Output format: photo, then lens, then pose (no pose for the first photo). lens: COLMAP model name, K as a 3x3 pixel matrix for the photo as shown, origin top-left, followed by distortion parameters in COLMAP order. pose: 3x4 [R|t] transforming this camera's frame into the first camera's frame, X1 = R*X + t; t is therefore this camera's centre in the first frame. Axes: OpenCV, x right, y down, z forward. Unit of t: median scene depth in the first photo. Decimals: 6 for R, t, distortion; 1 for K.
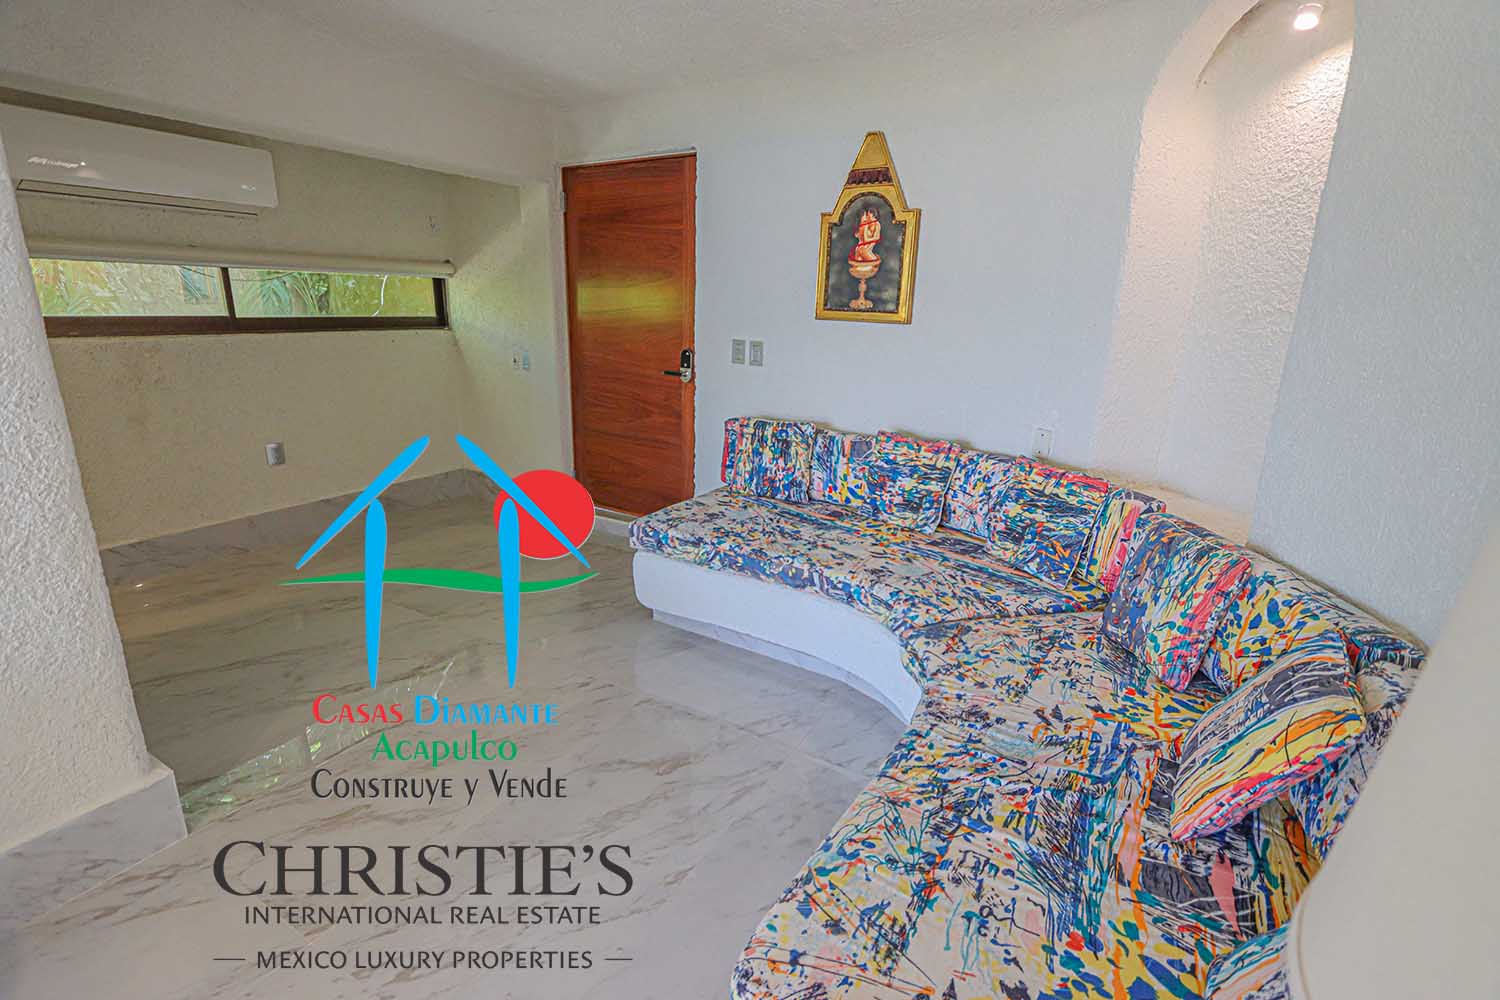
lens RADIAL K [[691.8, 0, 746.7], [0, 691.8, 499.8], [0, 0, 1]] dist [-0.020722, 0.004043]
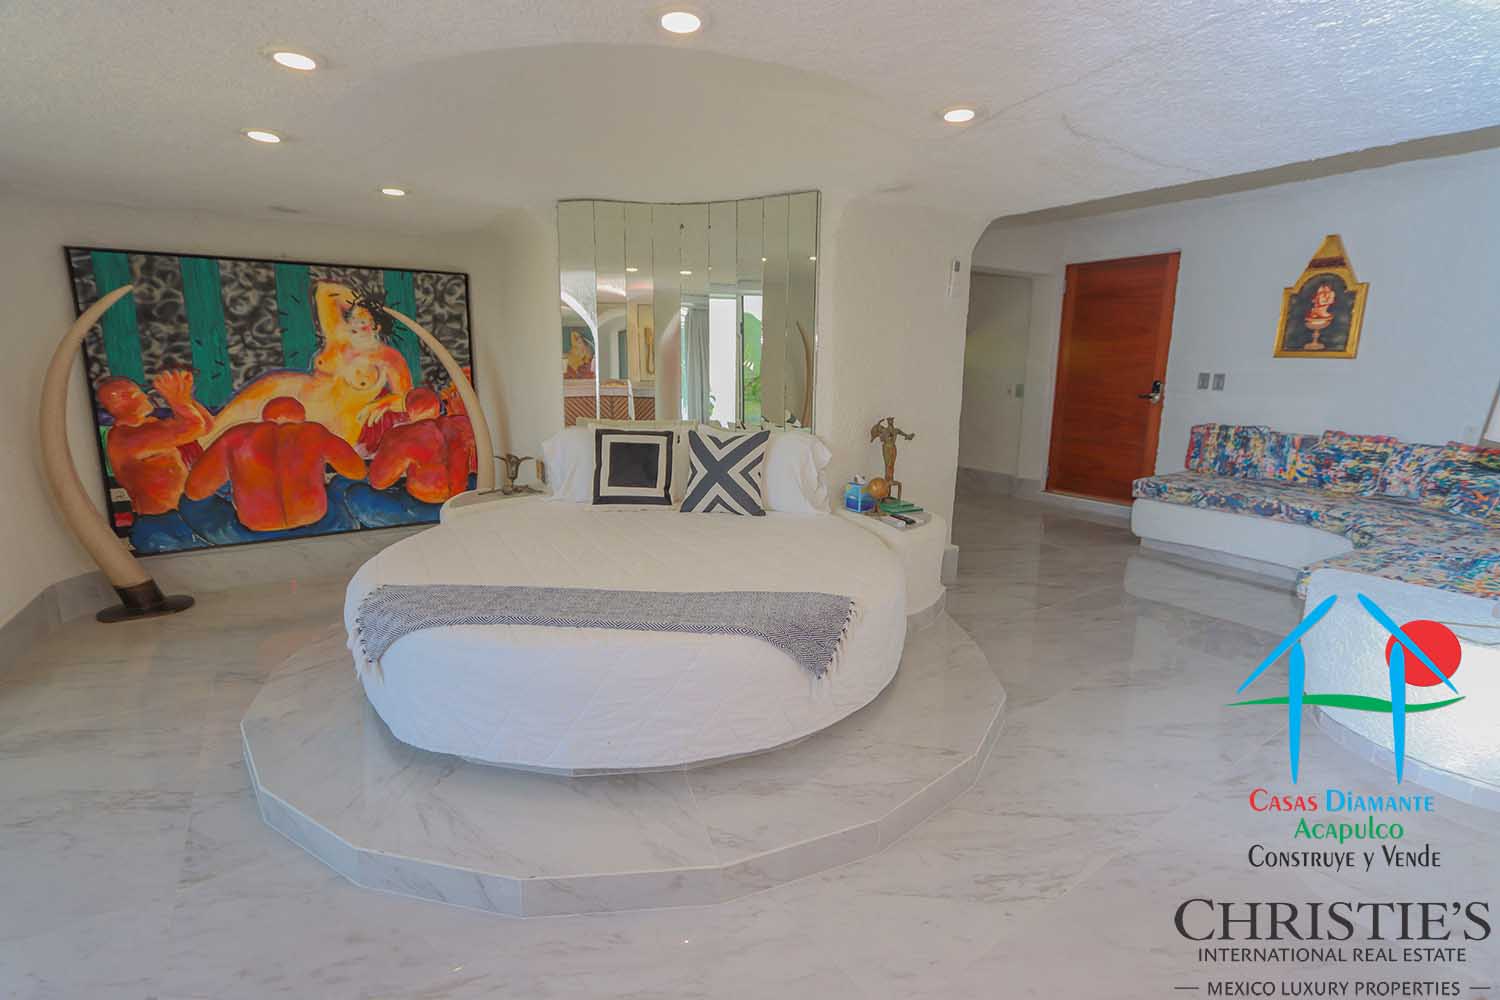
lens RADIAL K [[691.8, 0, 752.7], [0, 691.8, 496.6], [0, 0, 1]] dist [-0.020722, 0.004043]
pose [[0.902846, 0.066878, -0.424732, -0.282014], [-0.105243, 0.992154, -0.067489, 0.265997], [0.416886, 0.105632, 0.902800, -0.801952]]
